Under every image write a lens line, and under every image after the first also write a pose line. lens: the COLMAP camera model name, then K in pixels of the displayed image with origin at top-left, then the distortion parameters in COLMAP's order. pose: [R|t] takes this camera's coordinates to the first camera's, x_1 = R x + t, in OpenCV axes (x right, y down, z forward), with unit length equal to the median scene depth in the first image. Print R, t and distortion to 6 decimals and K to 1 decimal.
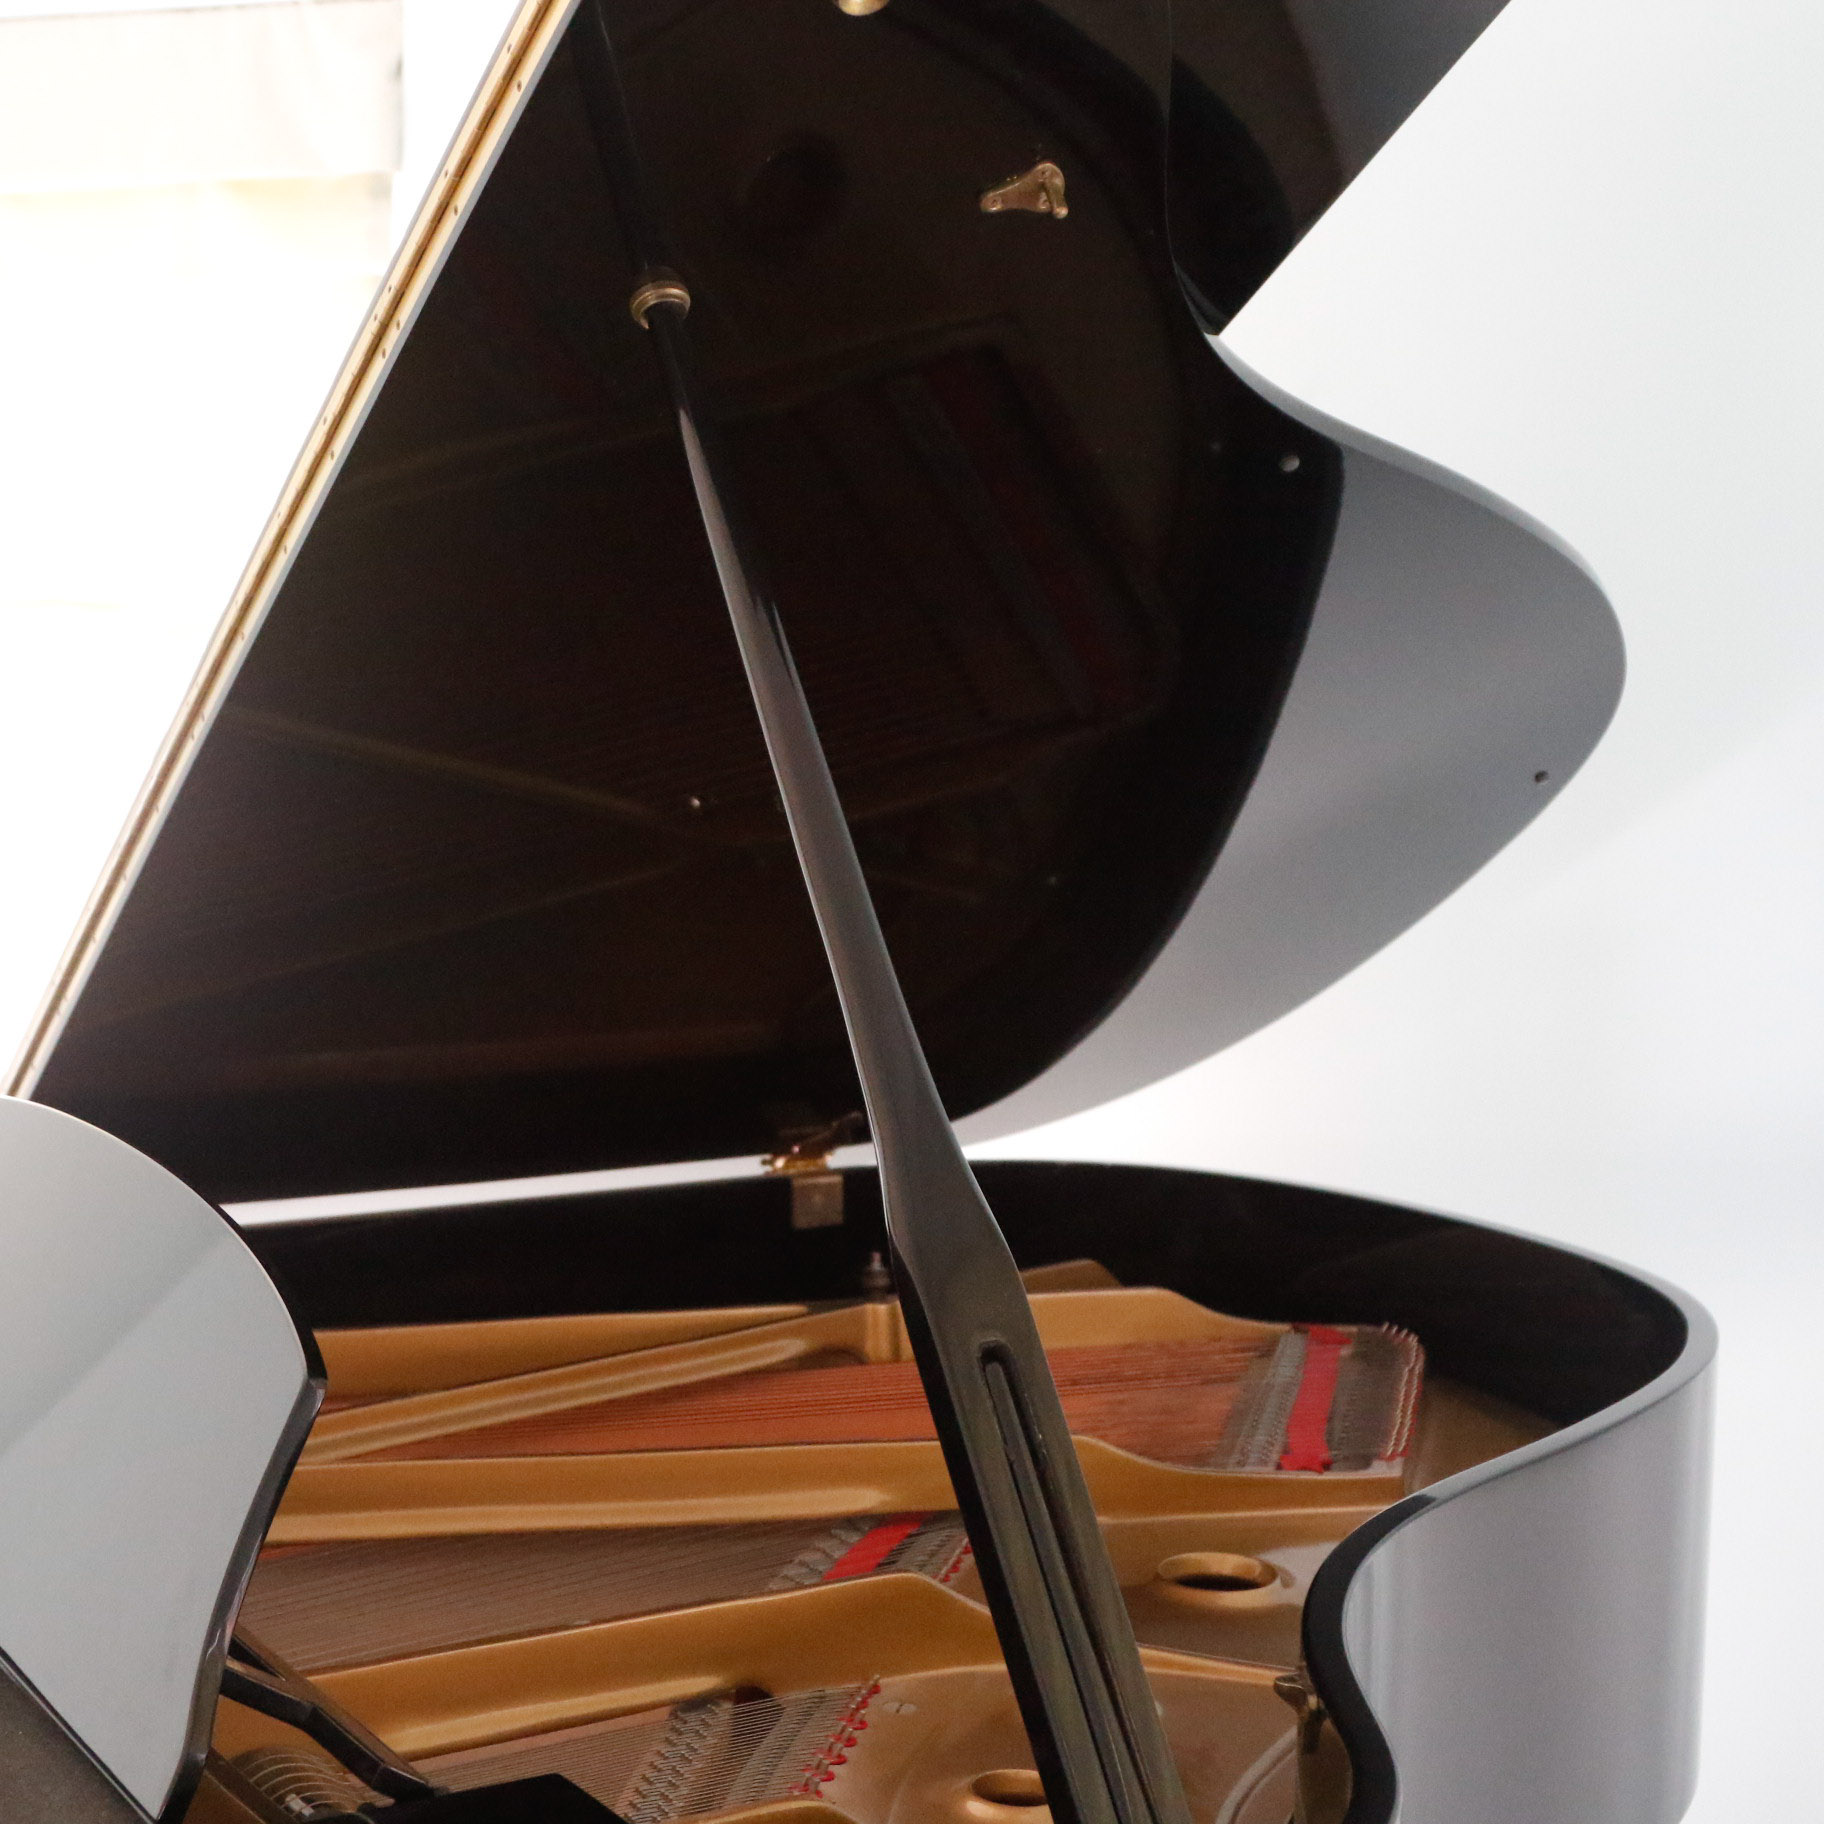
lens RADIAL K [[3077.0, 0, 915.9], [0, 3077.0, 906.4], [0, 0, 1]] dist [-0.080717, -0.048160]
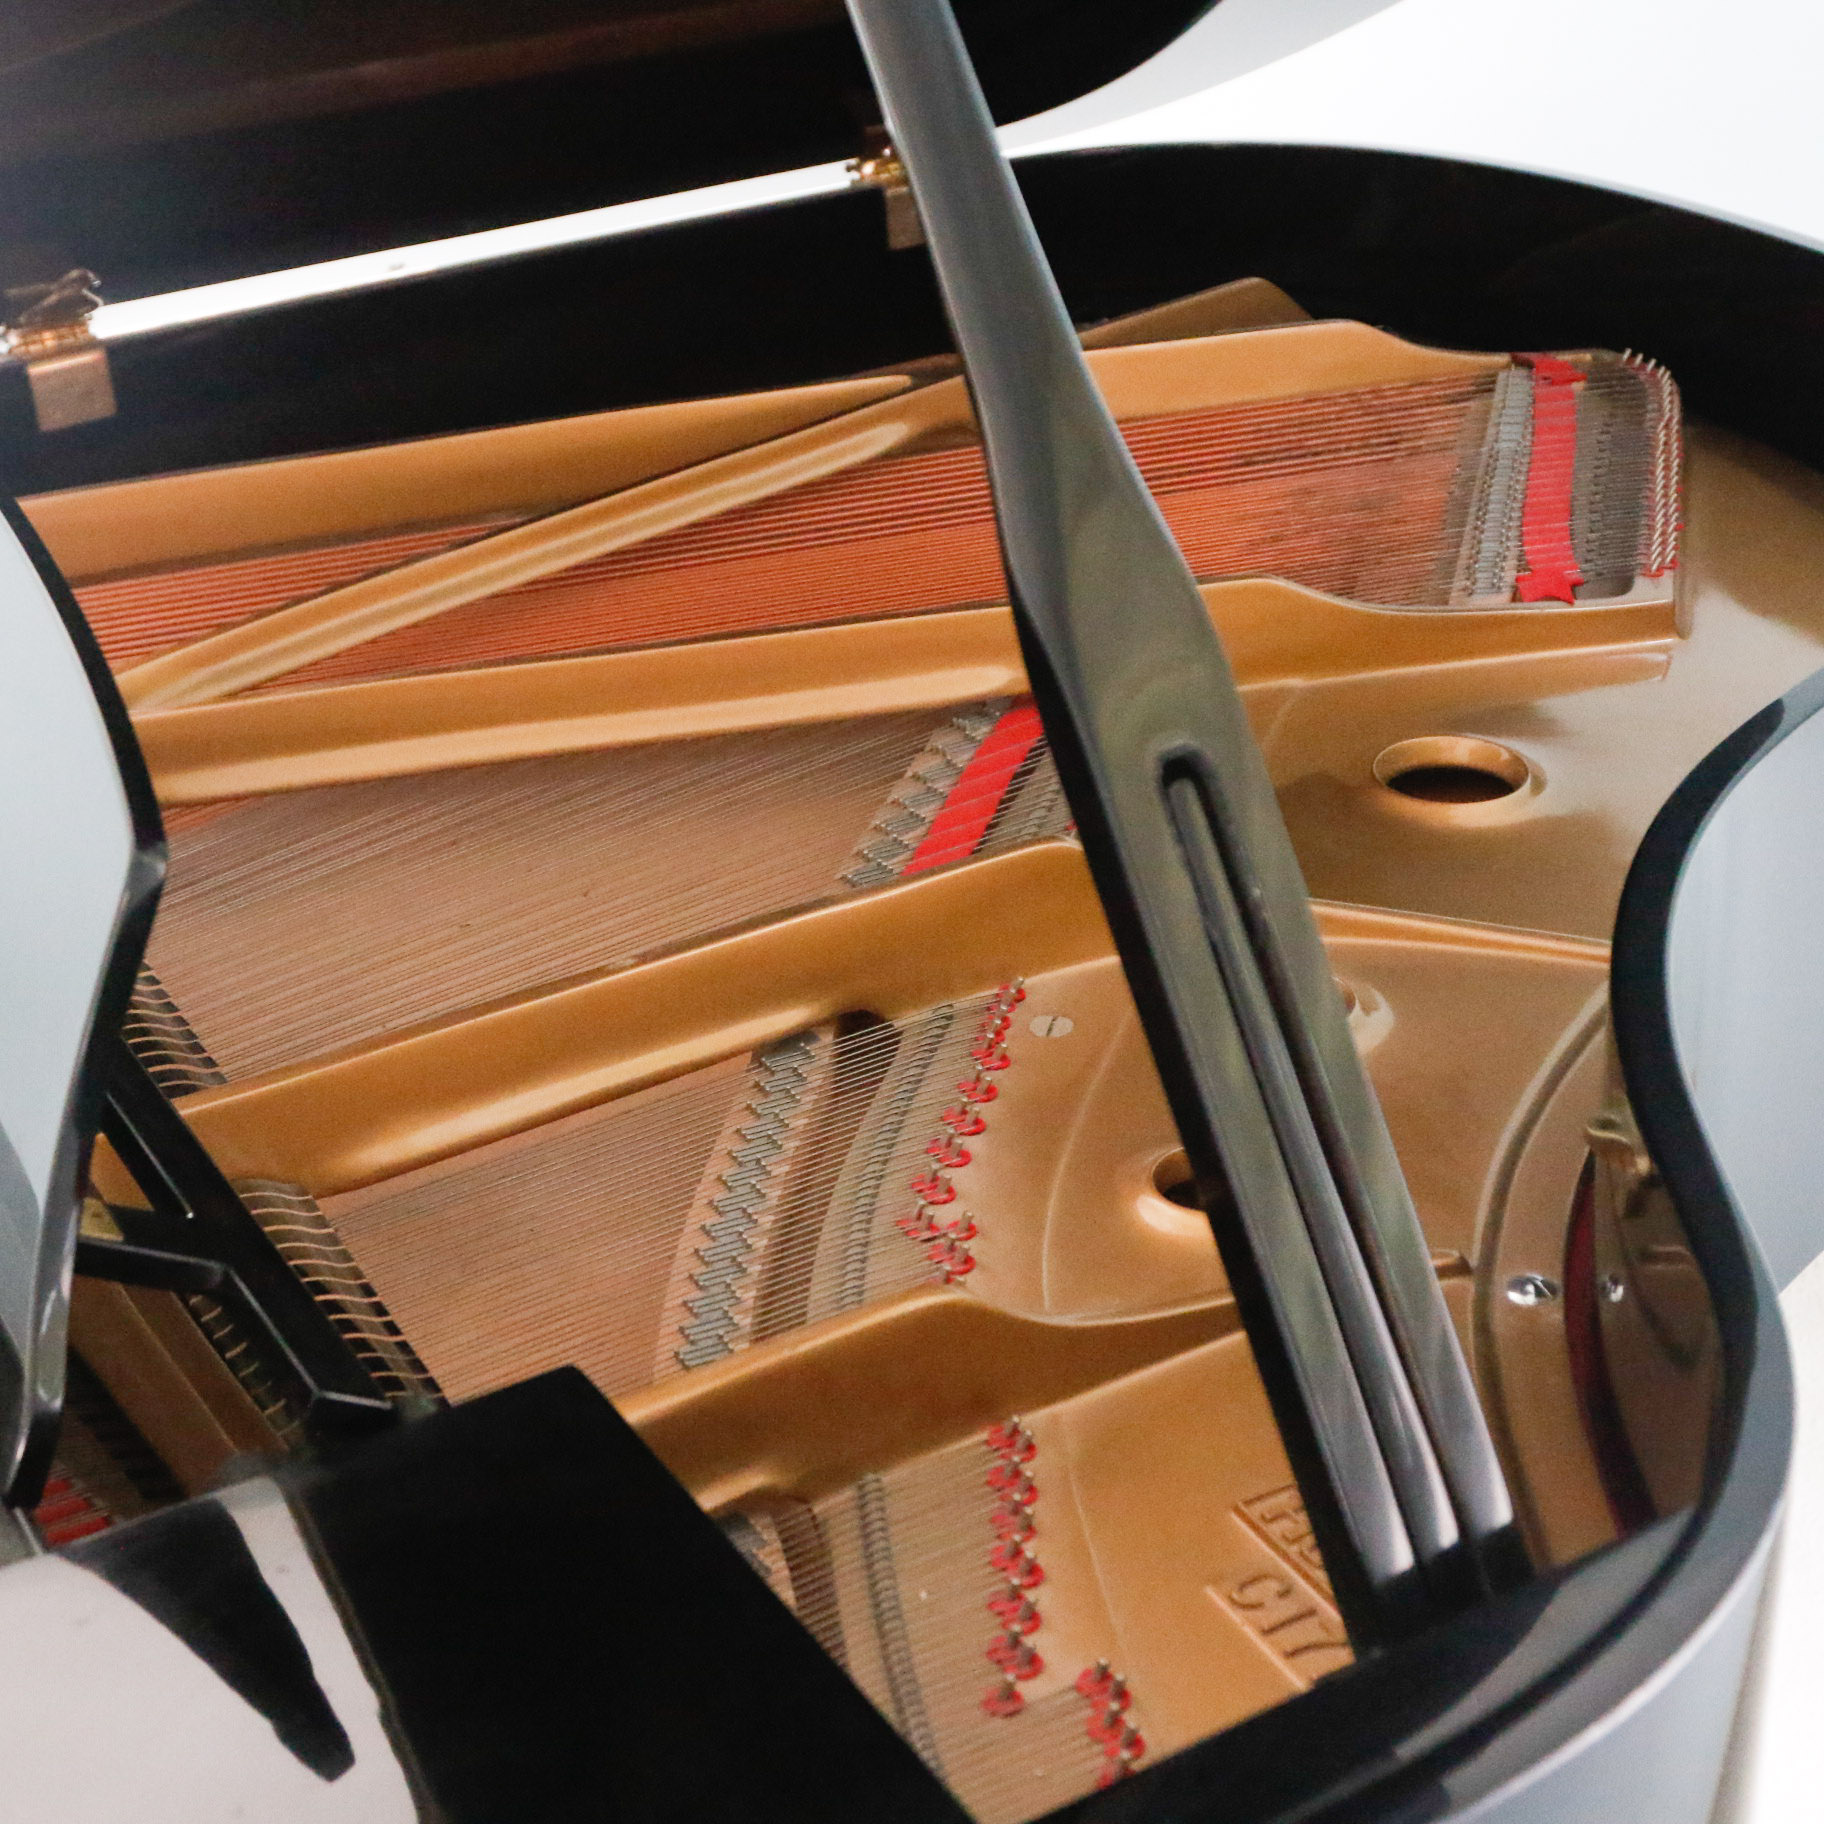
lens RADIAL K [[3077.0, 0, 915.9], [0, 3077.0, 906.4], [0, 0, 1]] dist [-0.080717, -0.048160]
pose [[0.997809, -0.042843, -0.050406, 0.000702], [0.058378, 0.928673, 0.366277, -0.040076], [0.031119, -0.368417, 0.929140, 0.233813]]
